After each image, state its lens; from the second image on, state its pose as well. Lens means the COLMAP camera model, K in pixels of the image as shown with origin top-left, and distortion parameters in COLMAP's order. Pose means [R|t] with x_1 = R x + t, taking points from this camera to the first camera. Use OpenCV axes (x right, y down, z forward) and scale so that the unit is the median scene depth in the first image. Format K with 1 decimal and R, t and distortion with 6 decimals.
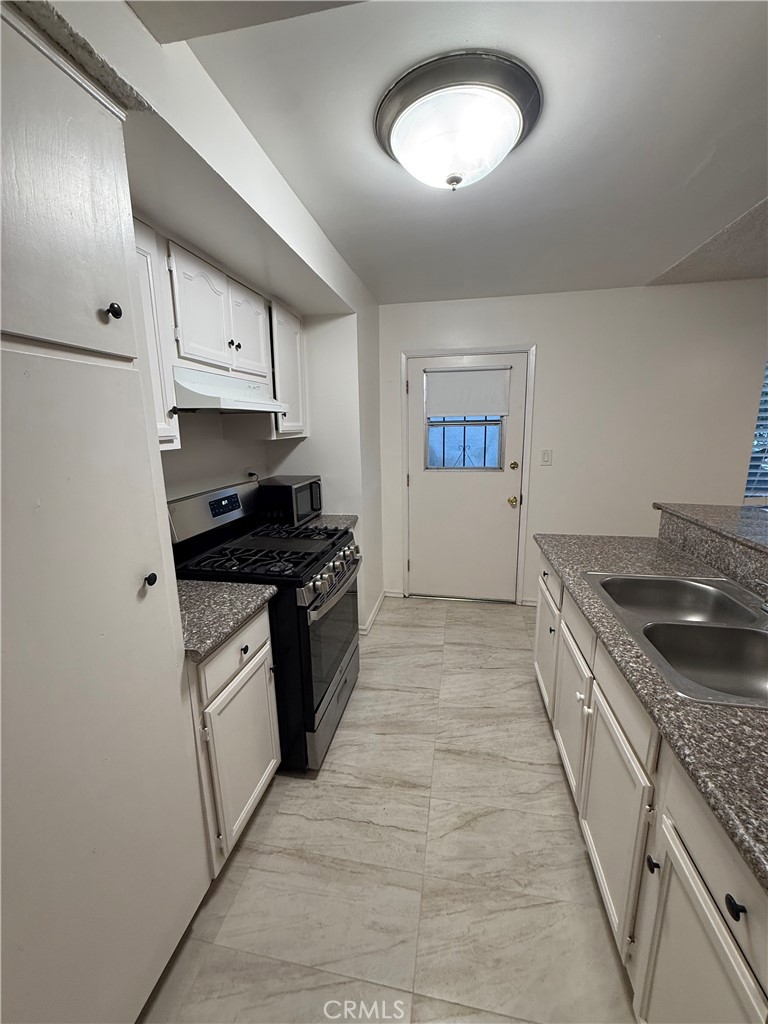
lens RADIAL K [[406.4, 0, 382.4], [0, 406.4, 508.8], [0, 0, 1]] dist [-0.000868, 0.000102]
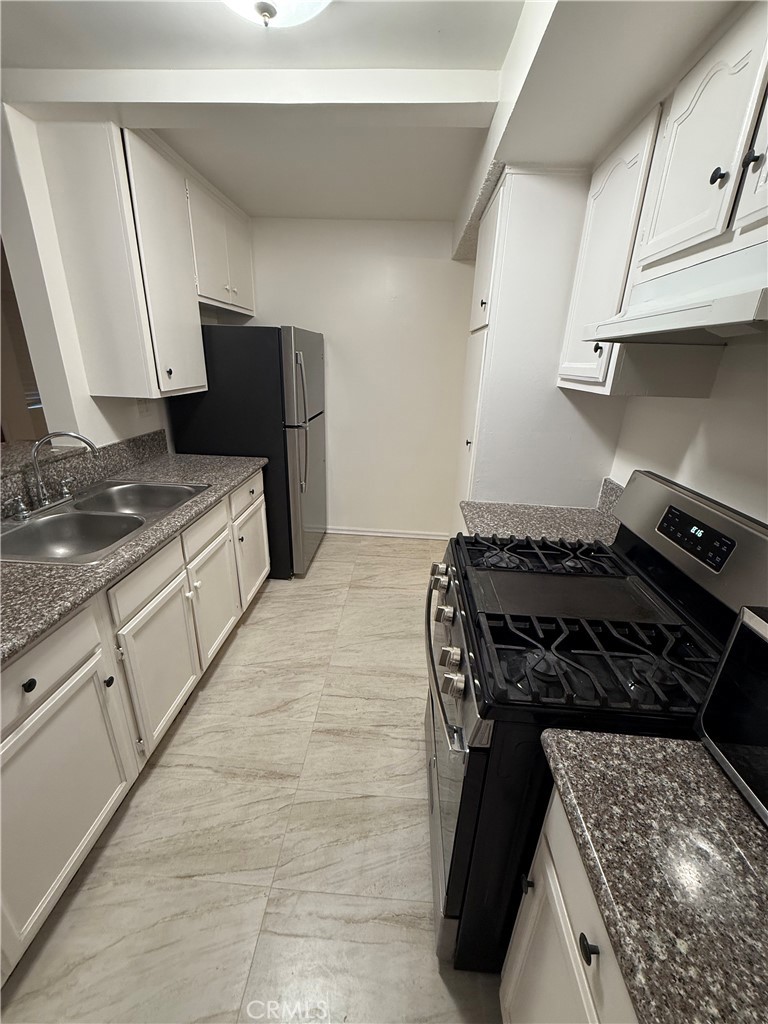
lens RADIAL K [[406.4, 0, 383.7], [0, 406.4, 509.2], [0, 0, 1]] dist [-0.000868, 0.000102]
pose [[-0.990621, 0.026891, -0.133966, 0.058007], [-0.048132, 0.848925, 0.526318, -0.301017], [0.127880, 0.527829, -0.839668, 1.454780]]
